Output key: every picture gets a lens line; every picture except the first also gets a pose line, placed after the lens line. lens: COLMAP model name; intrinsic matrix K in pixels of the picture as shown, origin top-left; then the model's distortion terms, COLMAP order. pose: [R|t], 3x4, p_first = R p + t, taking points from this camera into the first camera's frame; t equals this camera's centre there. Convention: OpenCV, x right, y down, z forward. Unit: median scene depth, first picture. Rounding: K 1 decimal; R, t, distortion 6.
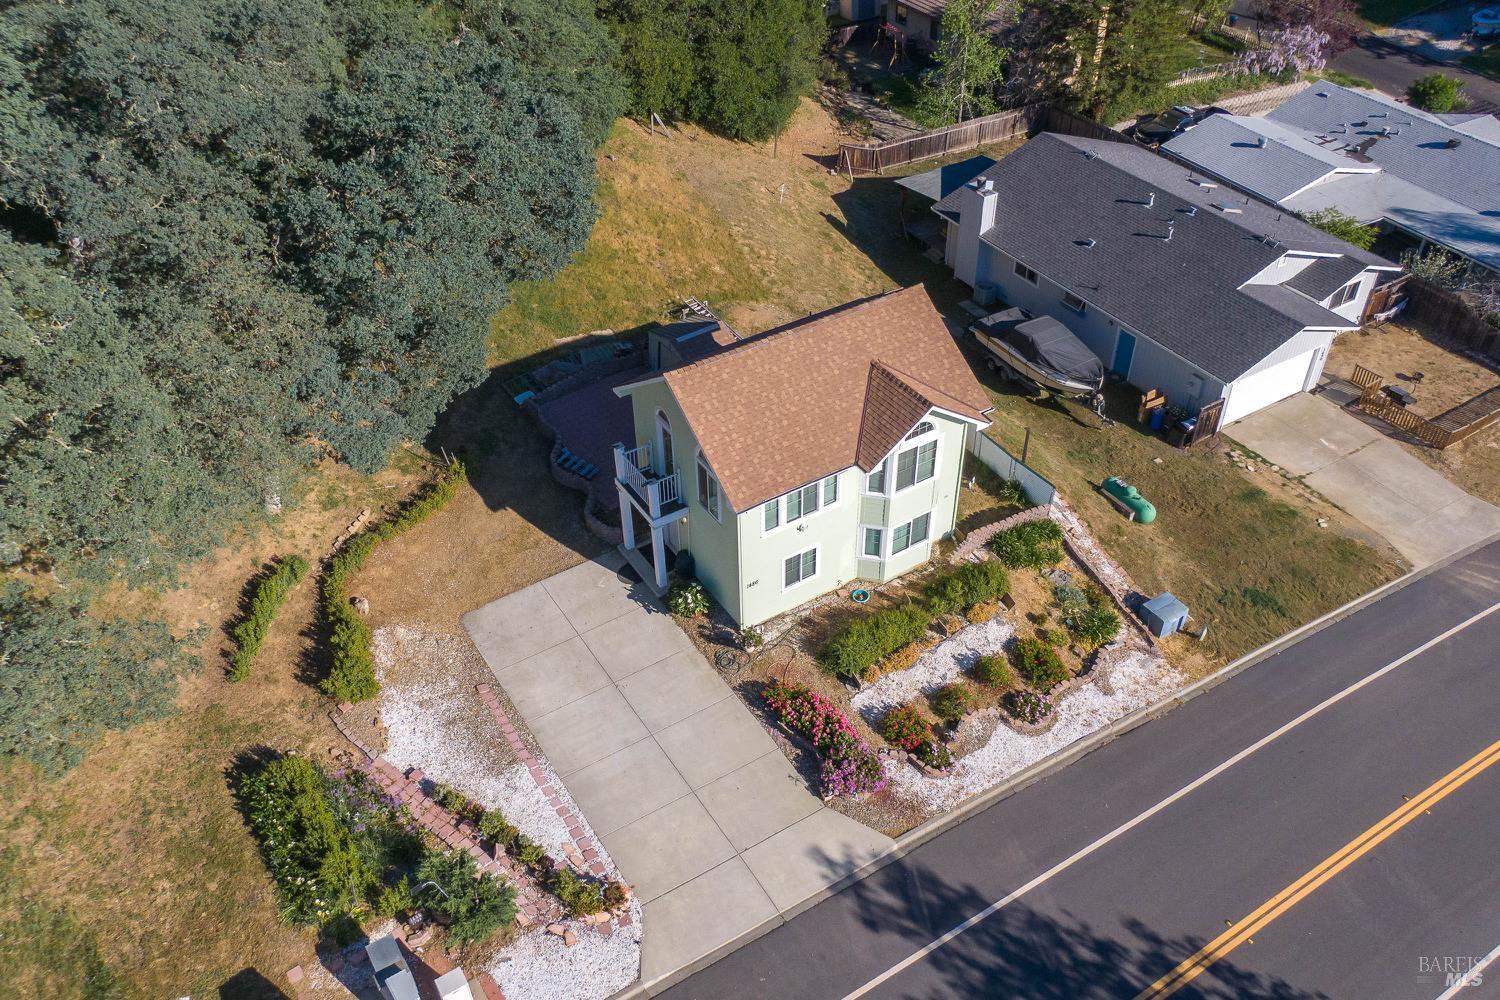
lens RADIAL K [[1180.5, 0, 751.9], [0, 1180.5, 494.0], [0, 0, 1]] dist [0.001420, -0.004724]
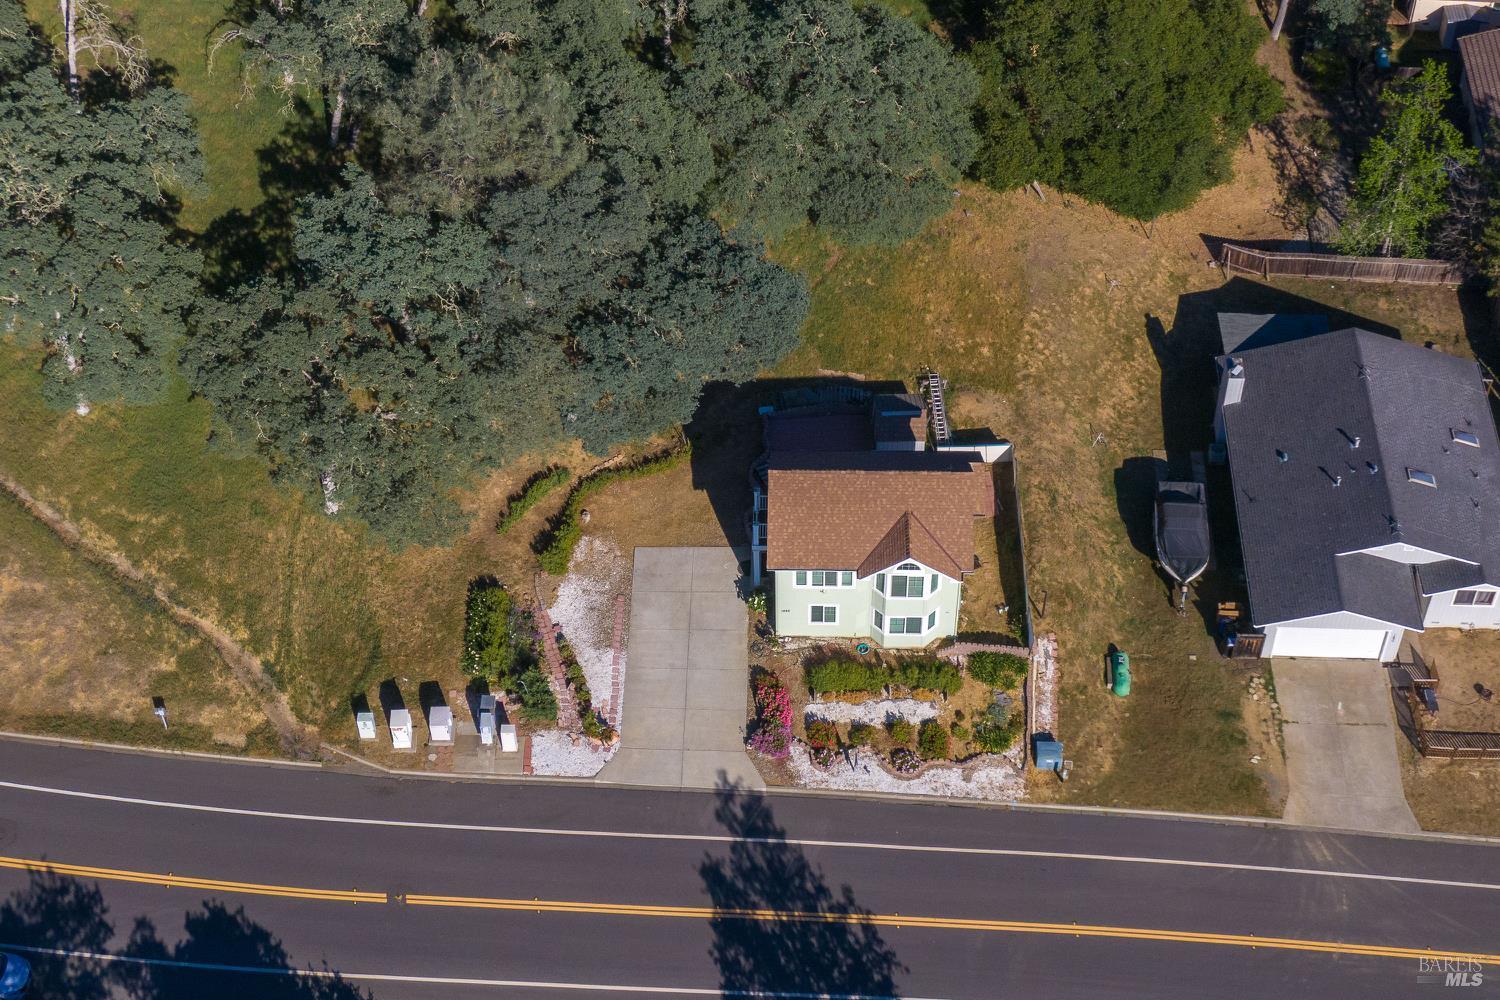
lens RADIAL K [[2136.7, 0, 760.5], [0, 2136.7, 493.7], [0, 0, 1]] dist [0.019030, 0.005577]
pose [[0.830769, 0.408188, -0.378425, 0.911460], [-0.351846, 0.911916, 0.211218, -0.605036], [0.431309, -0.042326, 0.901211, -1.441646]]
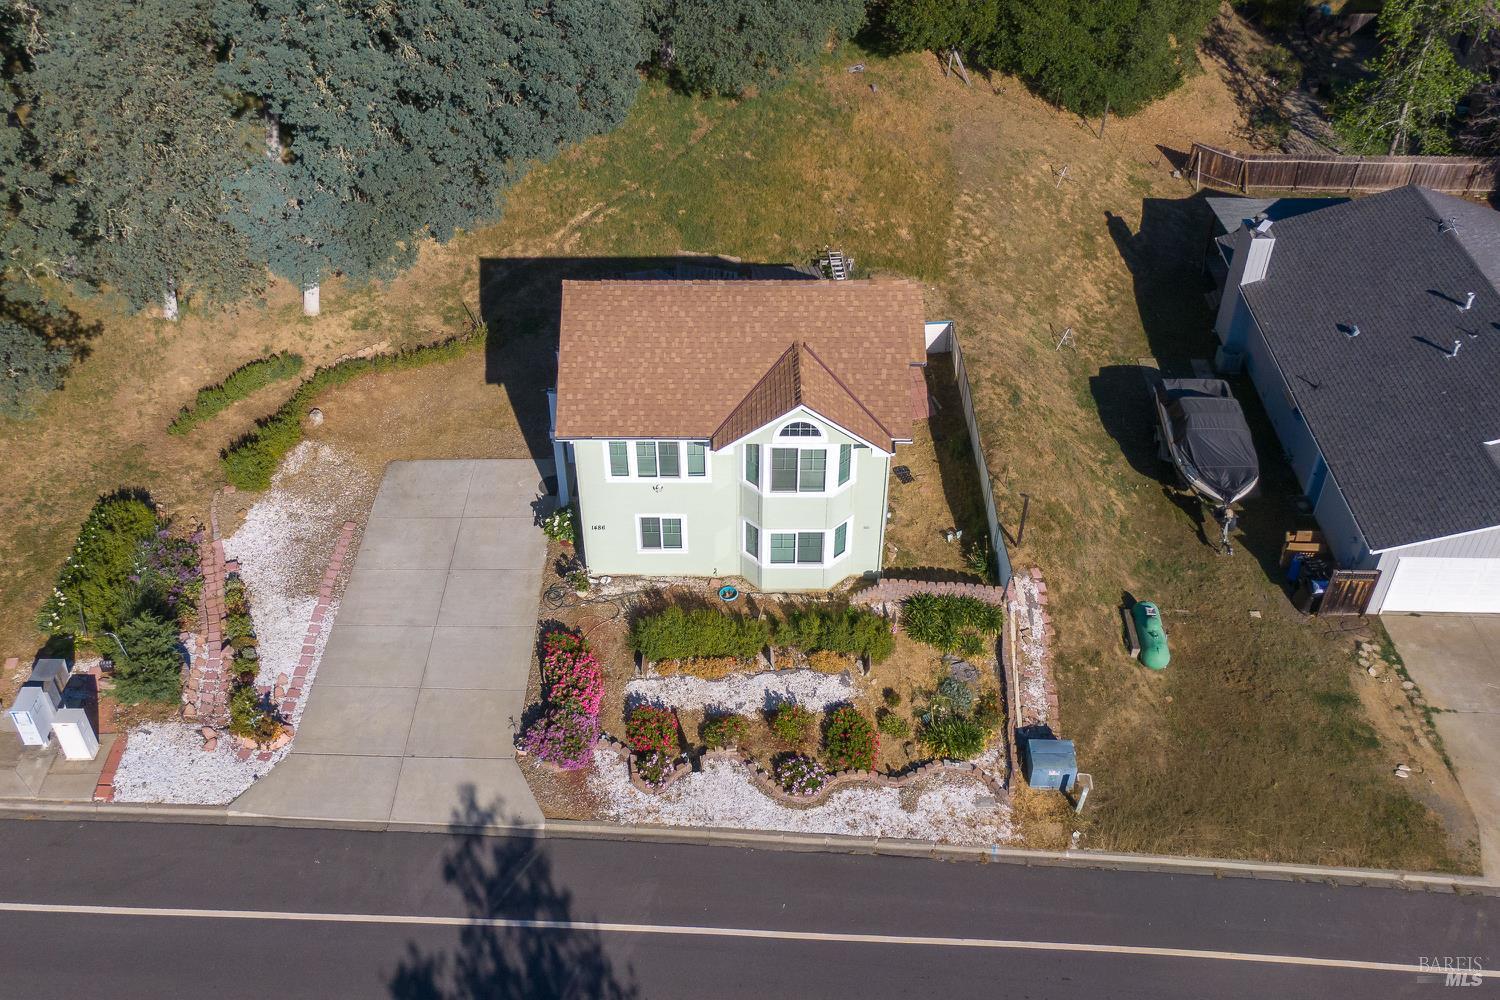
lens RADIAL K [[1354.2, 0, 725.3], [0, 1354.2, 501.3], [0, 0, 1]] dist [0.011867, 0.020563]
pose [[0.835039, 0.353172, -0.421876, 0.496579], [-0.347343, 0.933056, 0.093592, -0.073460], [0.426688, 0.068383, 0.901810, 0.069235]]
